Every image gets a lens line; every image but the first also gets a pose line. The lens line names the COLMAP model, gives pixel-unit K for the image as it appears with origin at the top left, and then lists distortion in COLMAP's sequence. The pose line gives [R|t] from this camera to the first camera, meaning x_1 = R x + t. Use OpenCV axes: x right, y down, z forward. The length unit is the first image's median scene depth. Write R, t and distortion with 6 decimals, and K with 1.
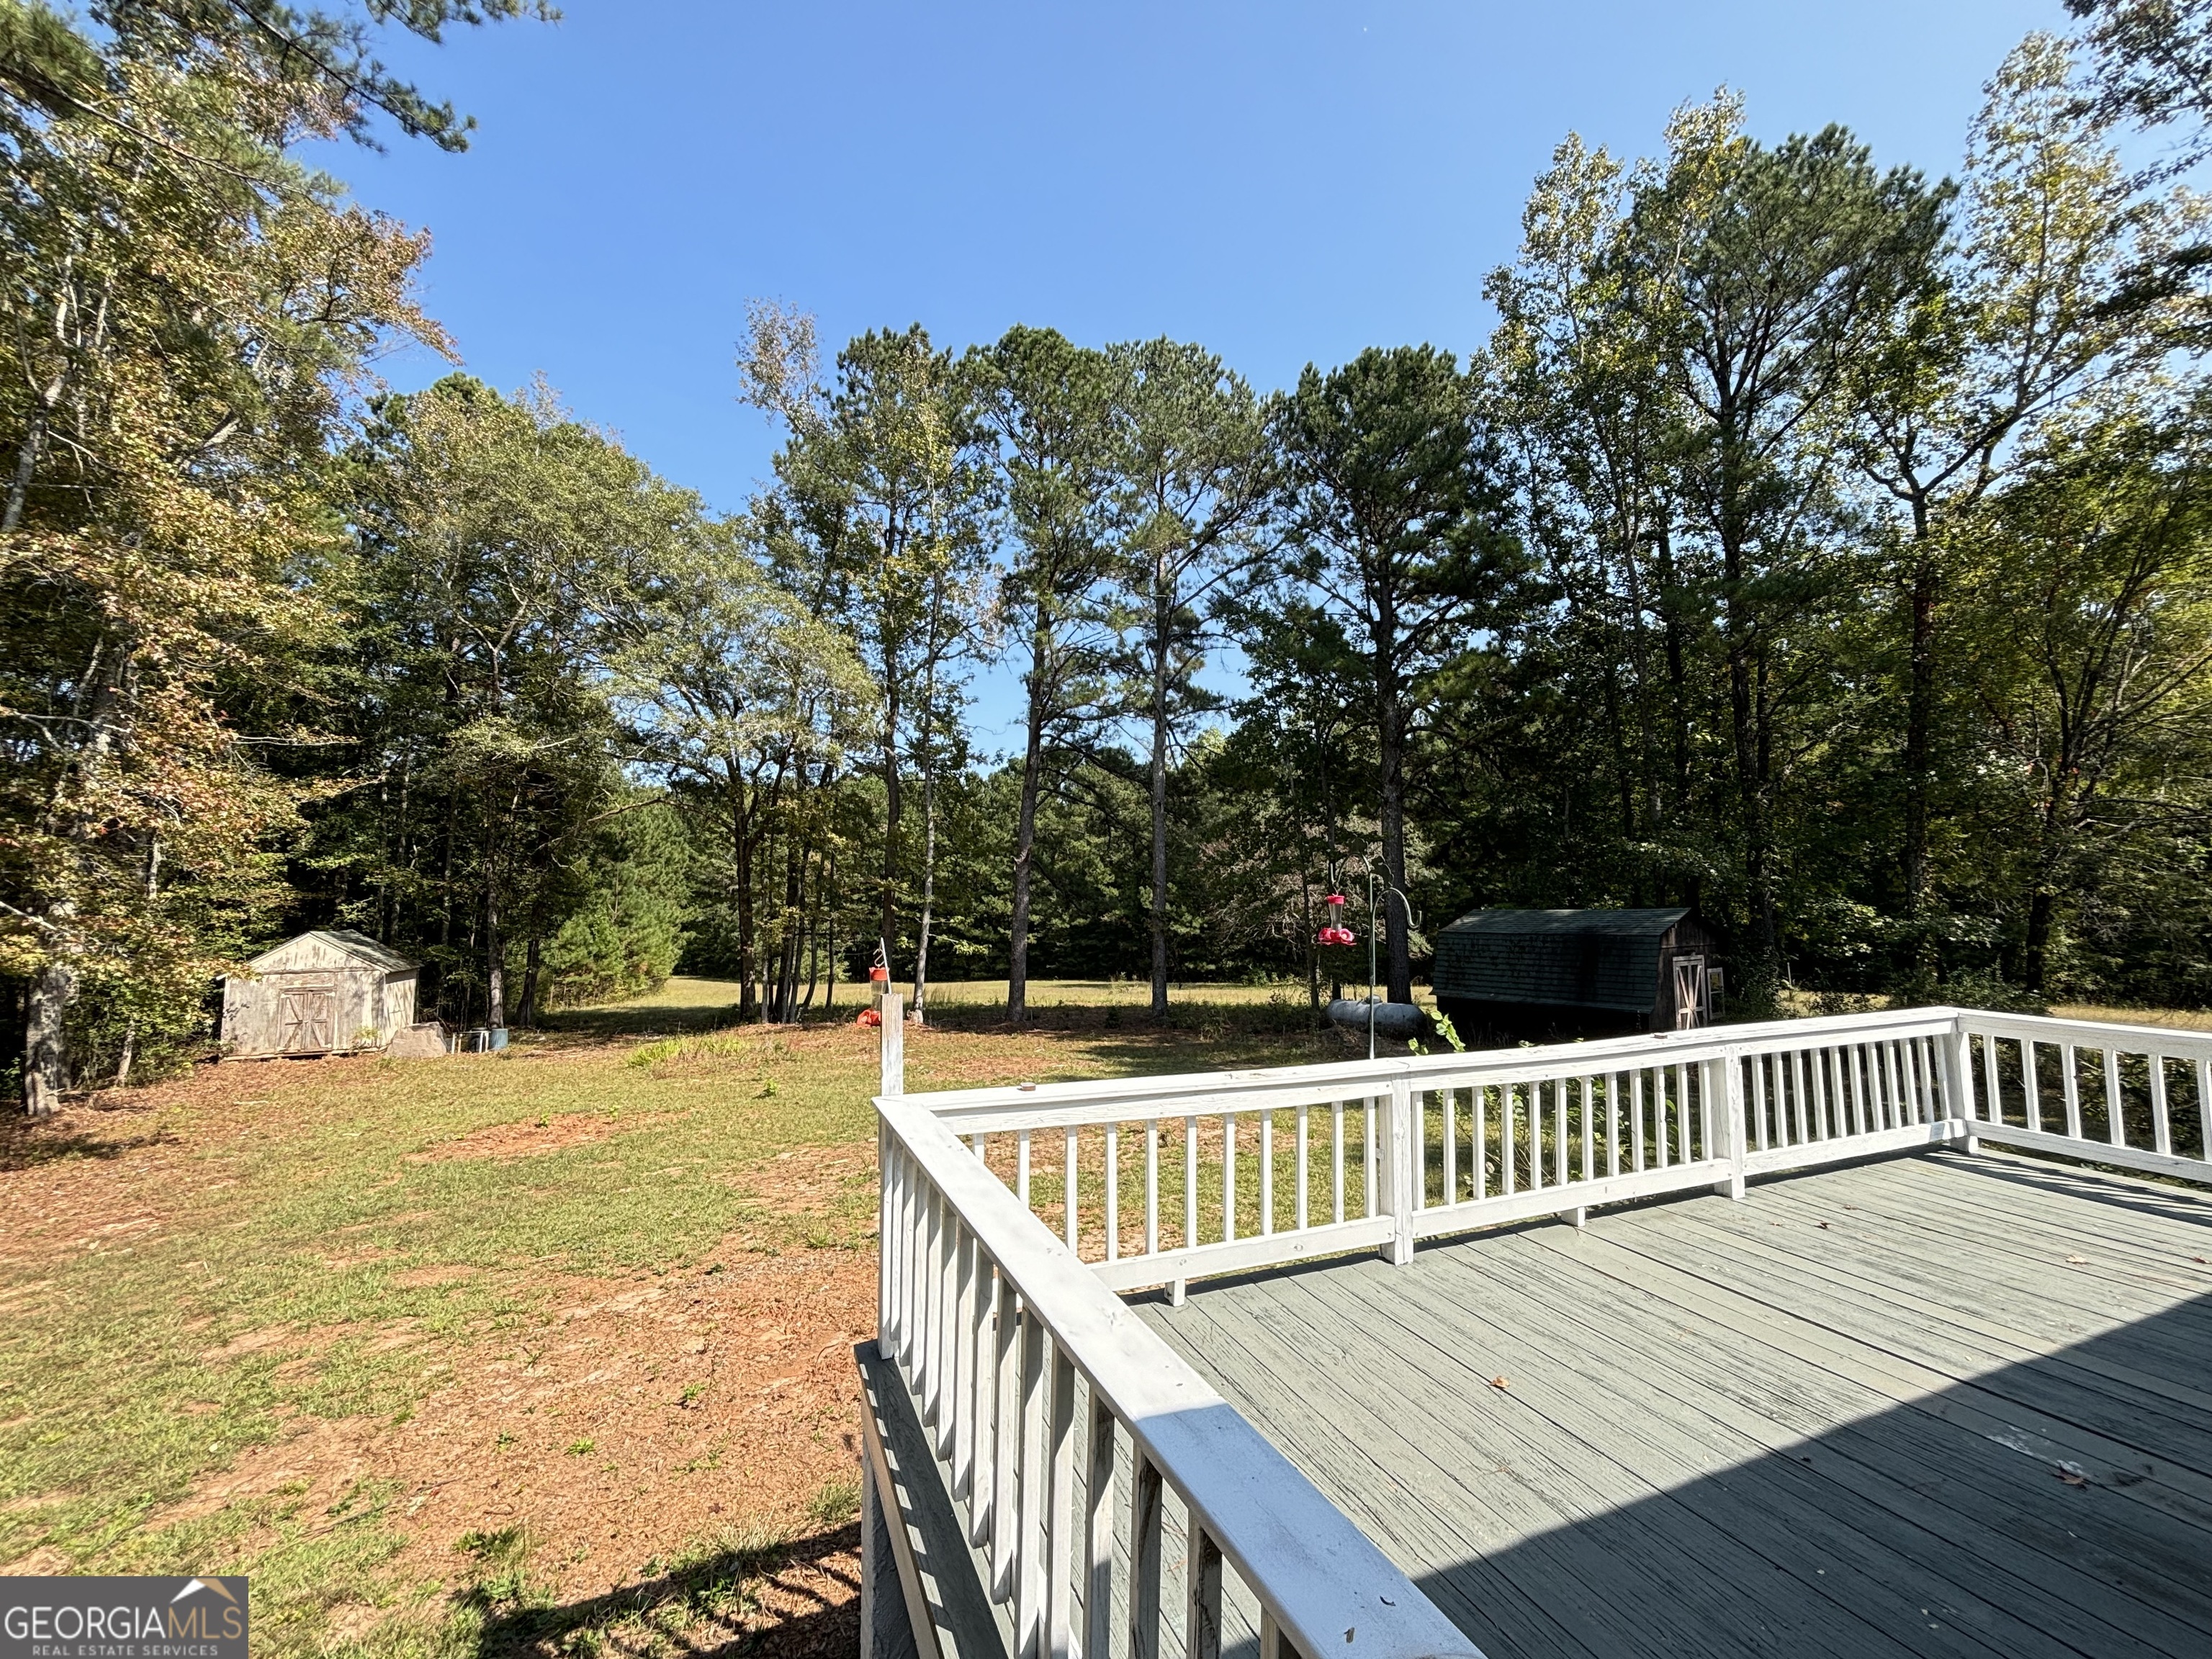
lens RADIAL K [[900.5, 0, 1108.5], [0, 900.5, 832.0], [0, 0, 1]] dist [0.004472, 0.000568]
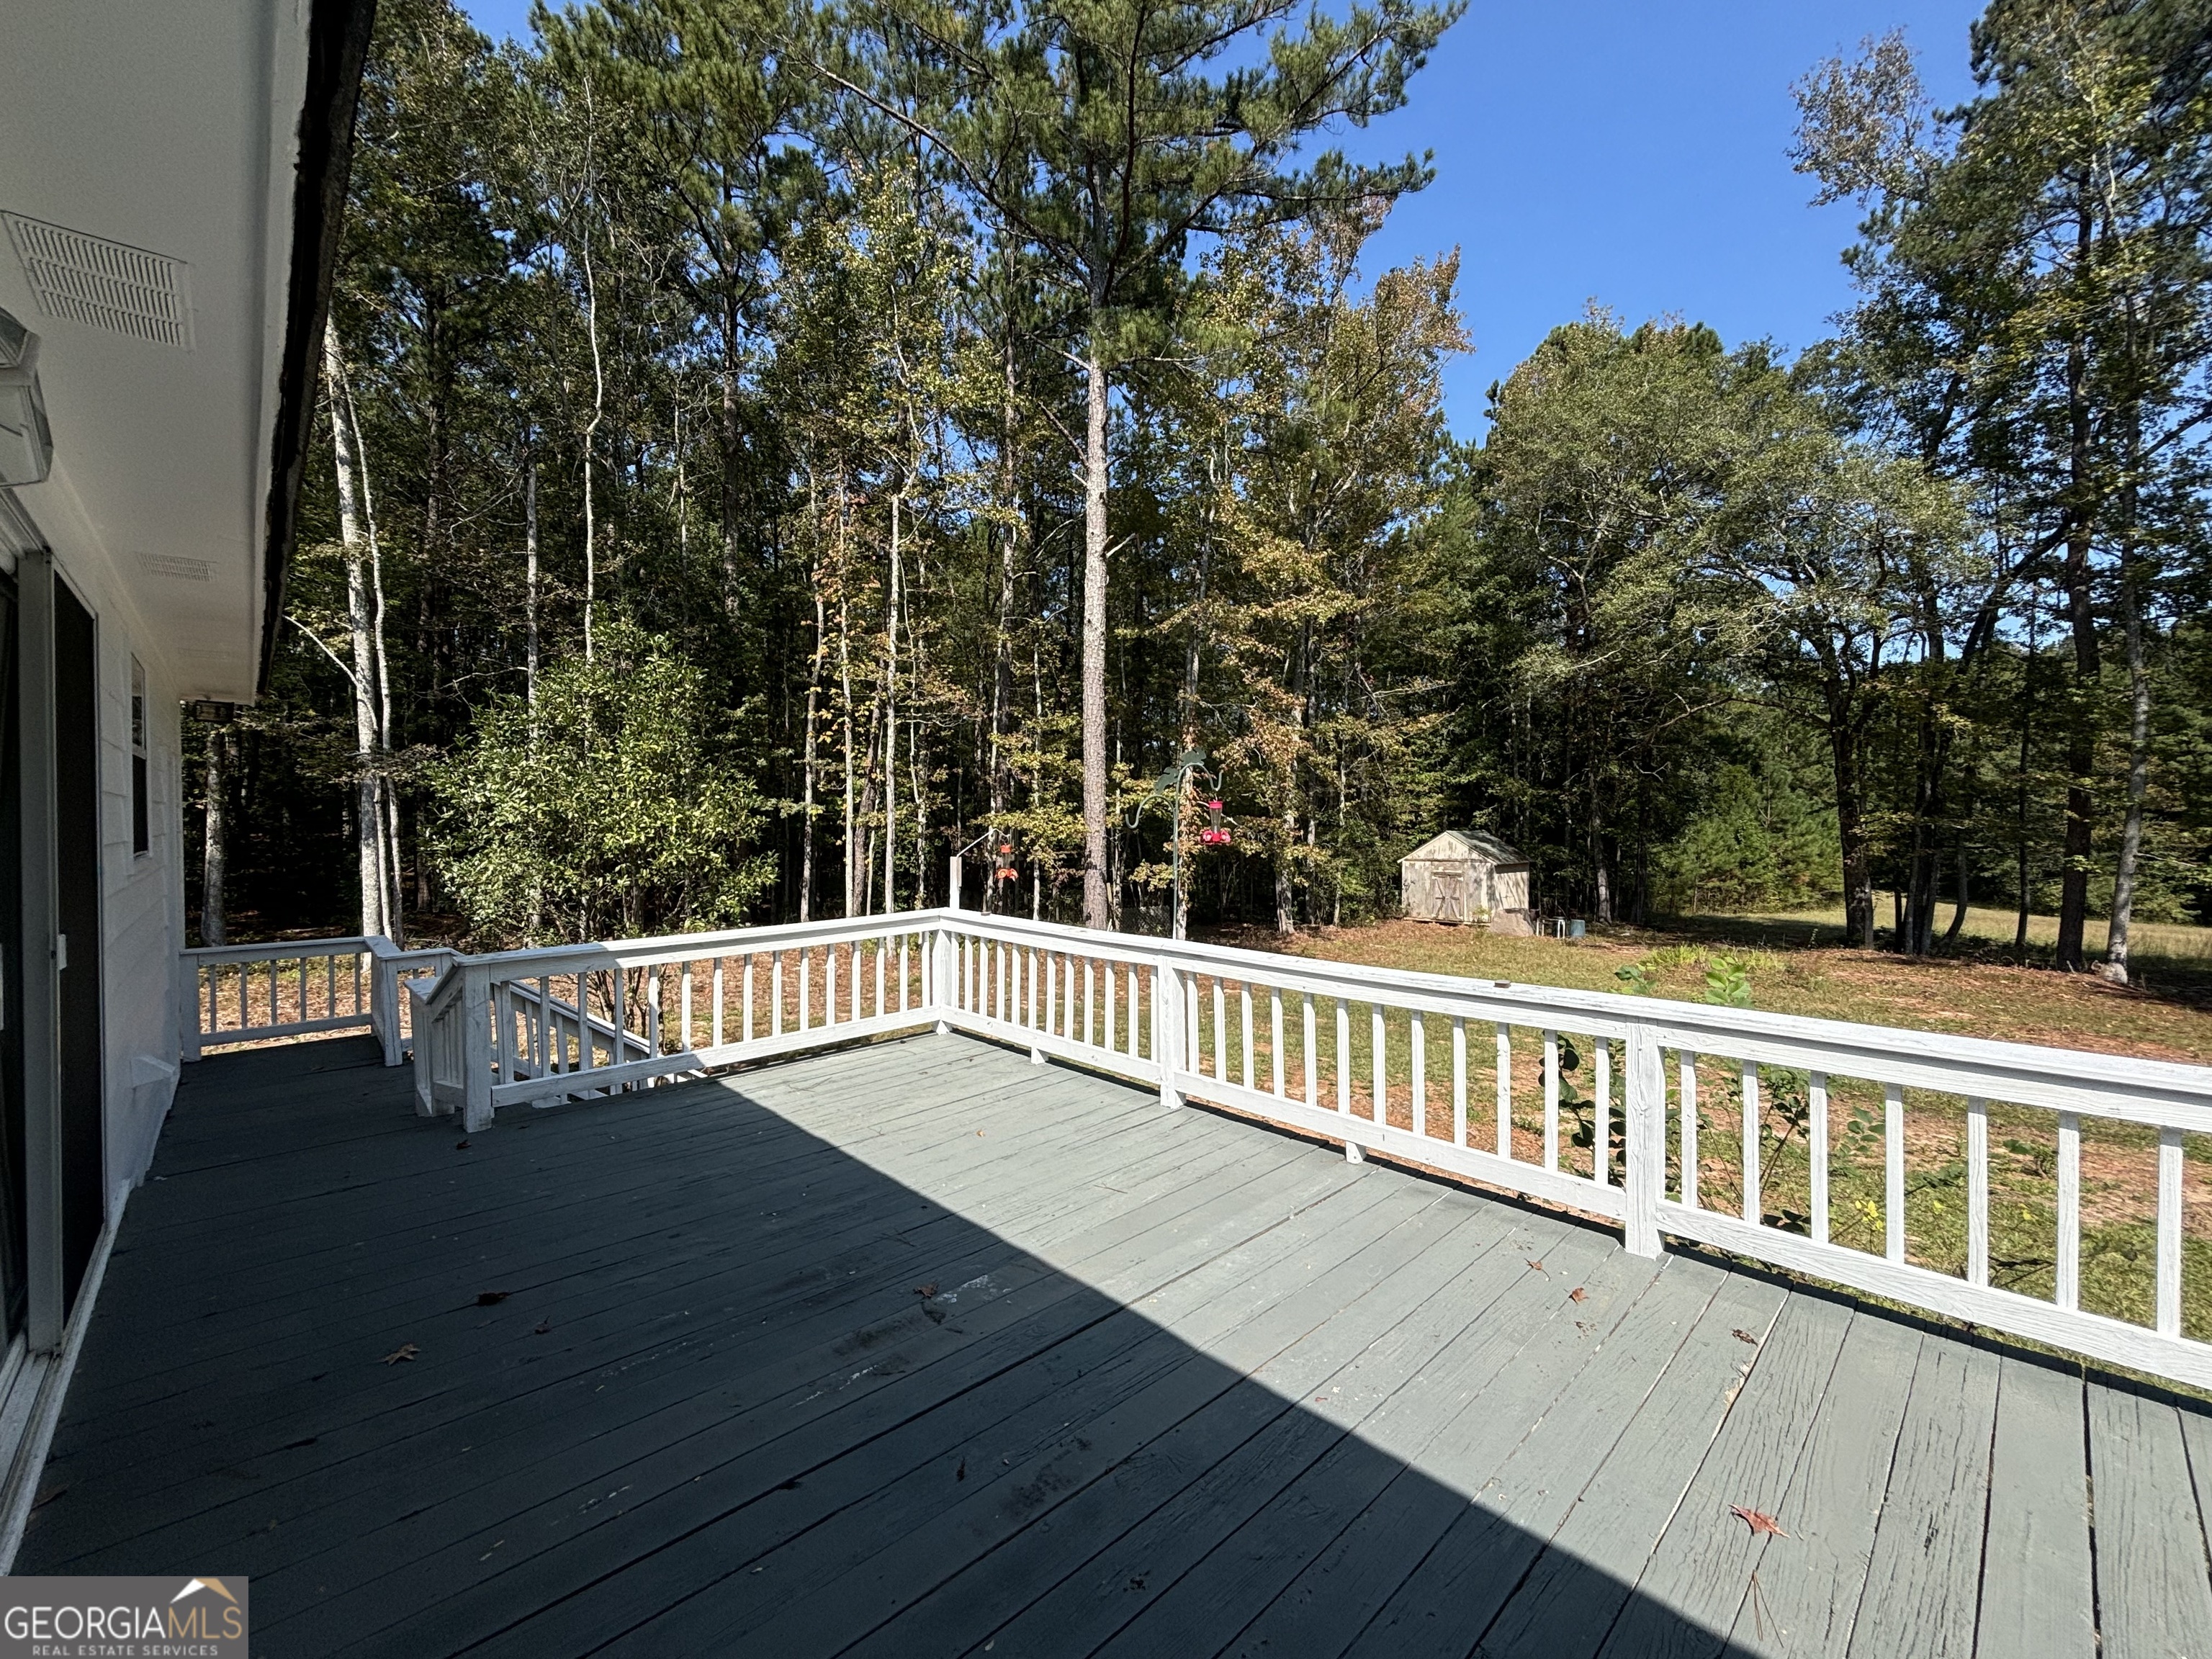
lens RADIAL K [[900.5, 0, 1108.8], [0, 900.5, 813.7], [0, 0, 1]] dist [0.004472, 0.000568]
pose [[0.358497, -0.000997, -0.933530, 0.162561], [0.079788, 0.996373, 0.029576, 0.005791], [0.930115, -0.085087, 0.357276, 0.062135]]
